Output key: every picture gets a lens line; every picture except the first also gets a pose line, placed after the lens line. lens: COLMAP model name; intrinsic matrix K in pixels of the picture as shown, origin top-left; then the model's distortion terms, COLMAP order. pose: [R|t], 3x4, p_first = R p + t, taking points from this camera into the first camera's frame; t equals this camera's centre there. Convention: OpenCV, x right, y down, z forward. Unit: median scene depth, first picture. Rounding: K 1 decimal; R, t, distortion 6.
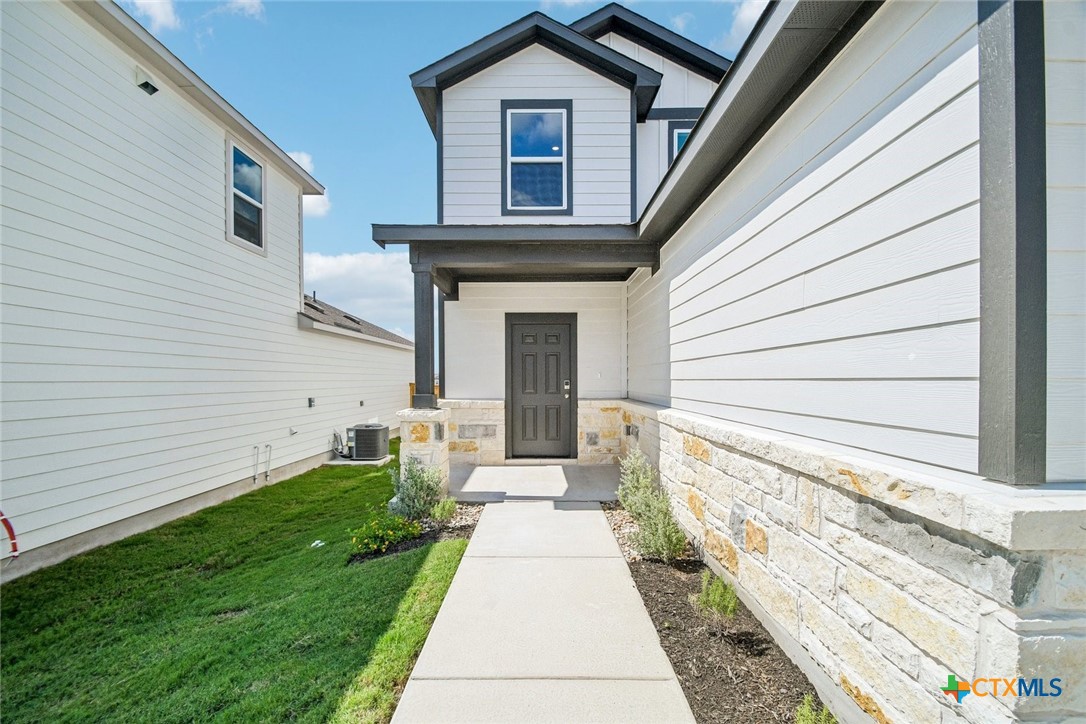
lens RADIAL K [[478.7, 0, 541.4], [0, 478.7, 380.5], [0, 0, 1]] dist [0.001751, -0.000007]
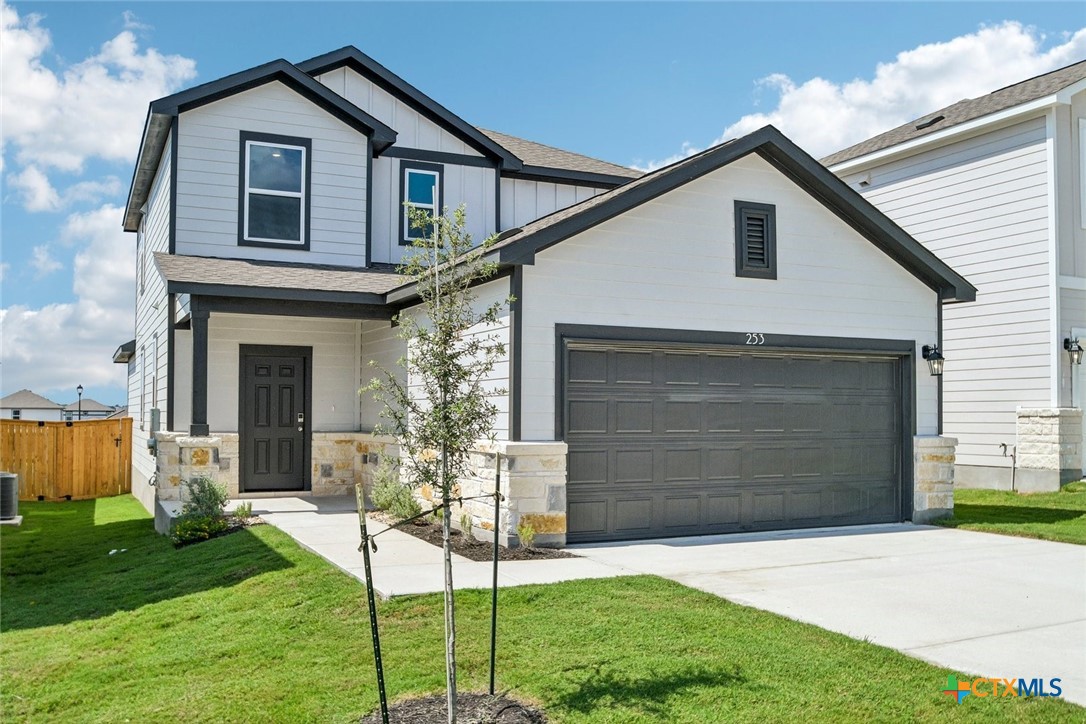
lens RADIAL K [[979.9, 0, 544.8], [0, 979.9, 379.2], [0, 0, 1]] dist [-0.055871, 0.003462]
pose [[0.901481, 0.021522, 0.432283, -0.373844], [-0.004679, 0.999189, -0.039989, 0.007984], [-0.432793, 0.034027, 0.900851, -1.070595]]
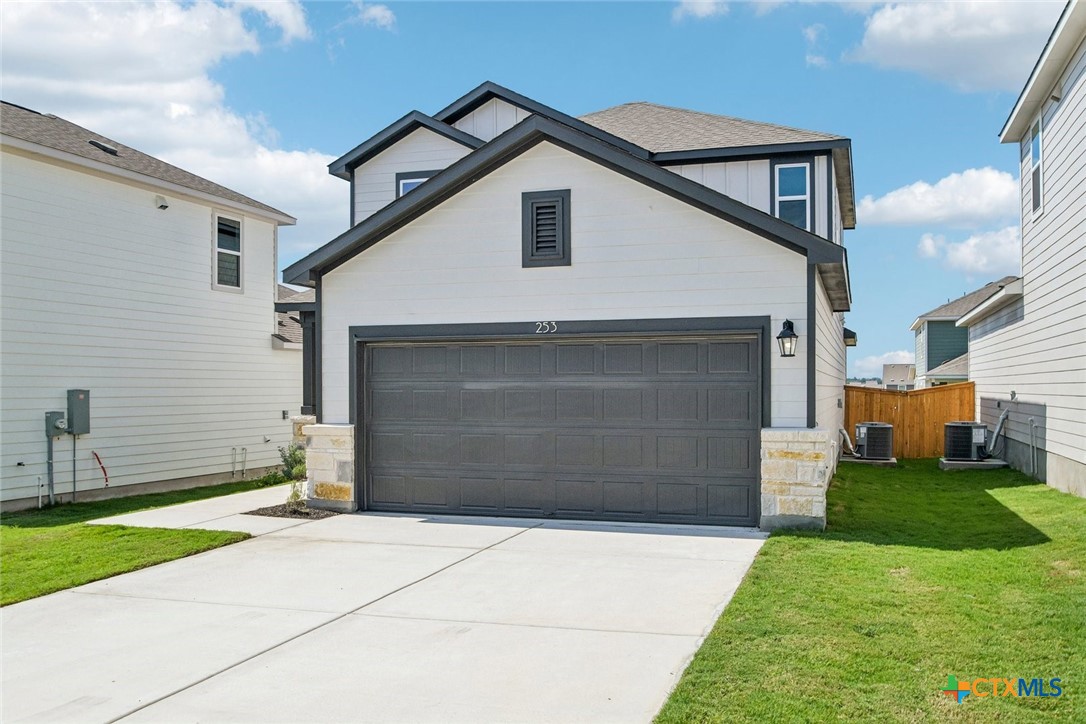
lens RADIAL K [[979.9, 0, 544.8], [0, 979.9, 379.2], [0, 0, 1]] dist [-0.055871, 0.003462]
pose [[0.950788, -0.000461, -0.309842, 1.078609], [-0.002728, 0.999948, -0.009859, -0.021304], [0.309830, 0.010219, 0.950737, -1.306044]]
